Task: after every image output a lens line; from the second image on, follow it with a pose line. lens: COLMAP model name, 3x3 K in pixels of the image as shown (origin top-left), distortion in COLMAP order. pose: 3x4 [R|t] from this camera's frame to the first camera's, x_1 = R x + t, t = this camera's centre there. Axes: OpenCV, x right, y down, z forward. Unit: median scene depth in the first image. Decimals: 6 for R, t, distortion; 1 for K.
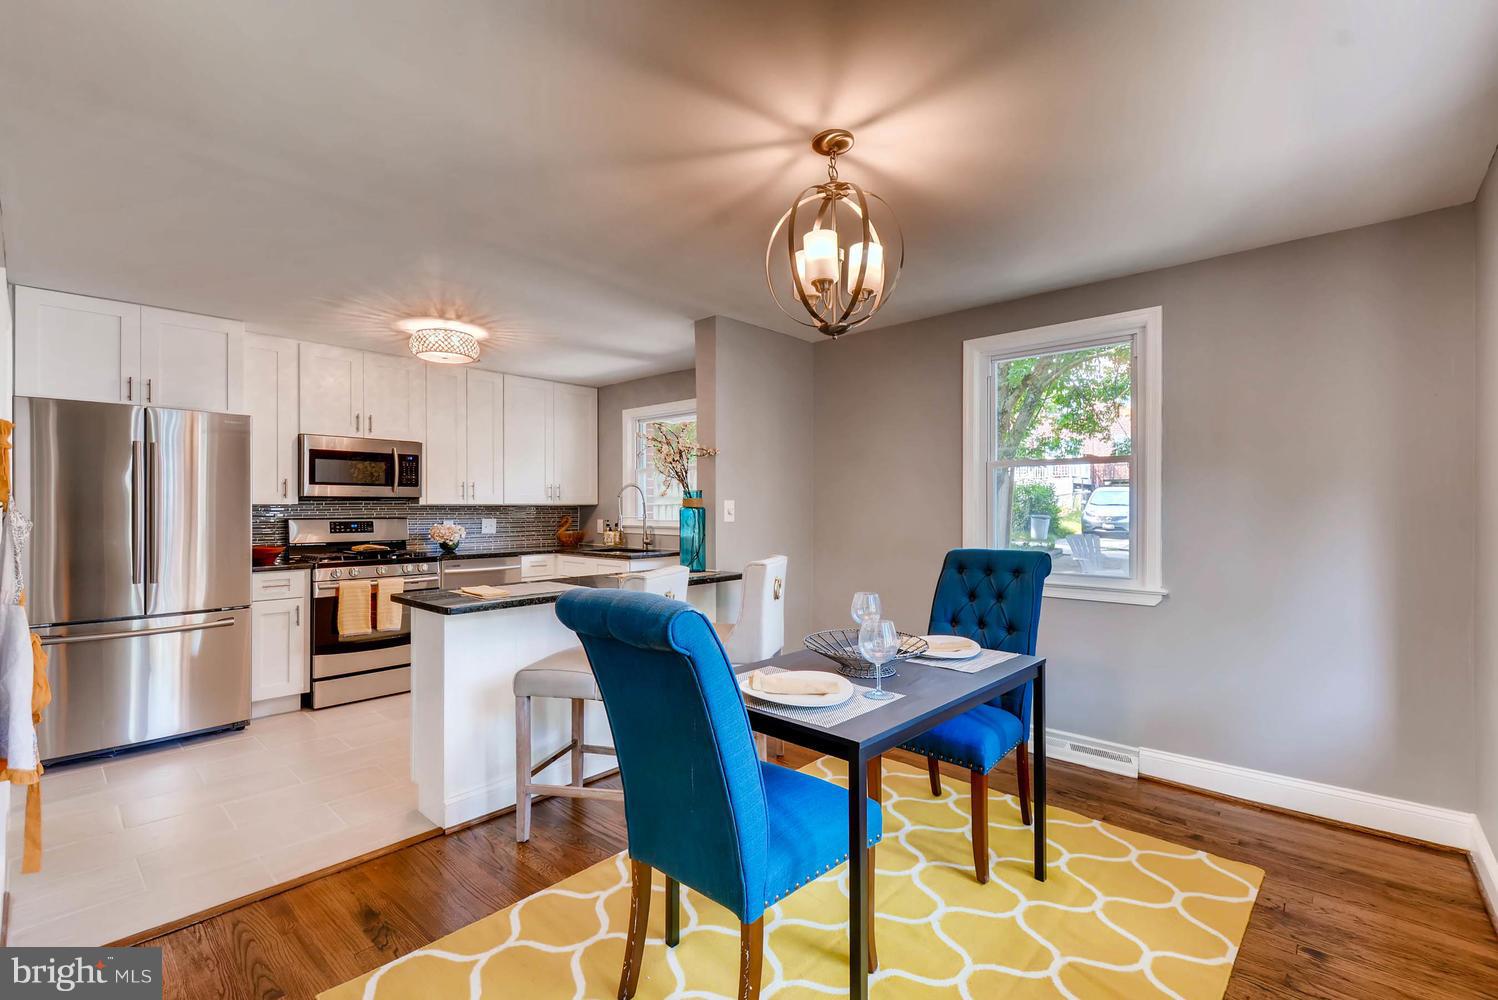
lens RADIAL K [[660.1, 0, 741.4], [0, 660.1, 509.0], [0, 0, 1]] dist [0.008987, -0.000541]
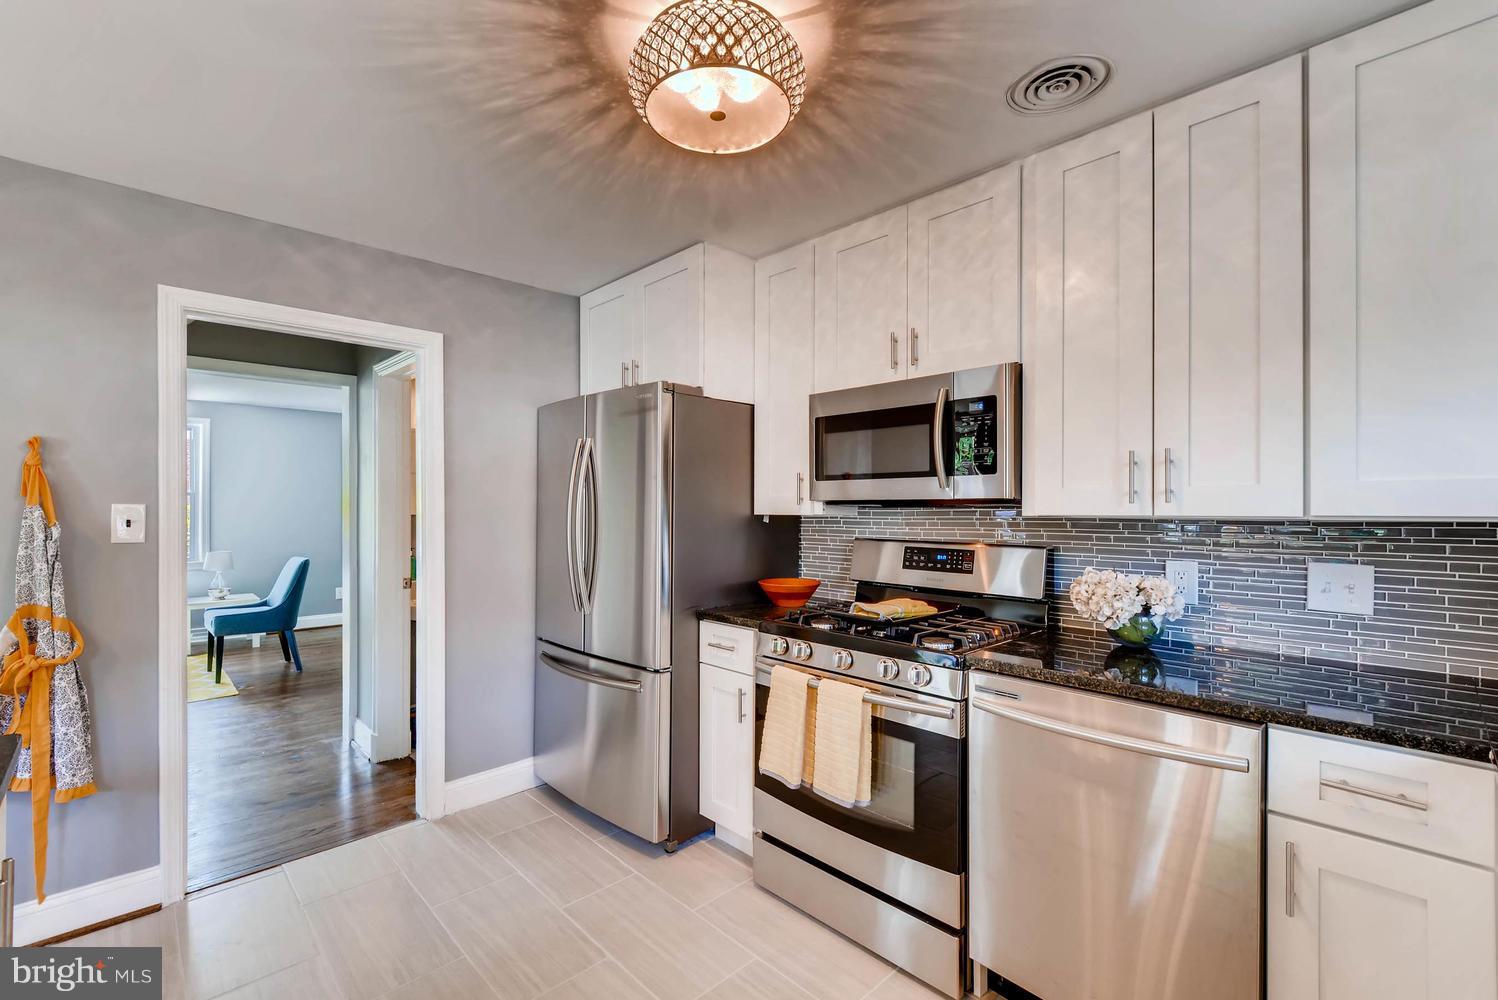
lens RADIAL K [[660.1, 0, 741.4], [0, 660.1, 509.0], [0, 0, 1]] dist [0.008987, -0.000541]
pose [[-0.071873, 0.000463, -0.997414, -0.070671], [-0.002175, 0.999997, 0.000621, -0.011554], [0.997411, 0.002214, -0.071872, 0.878500]]
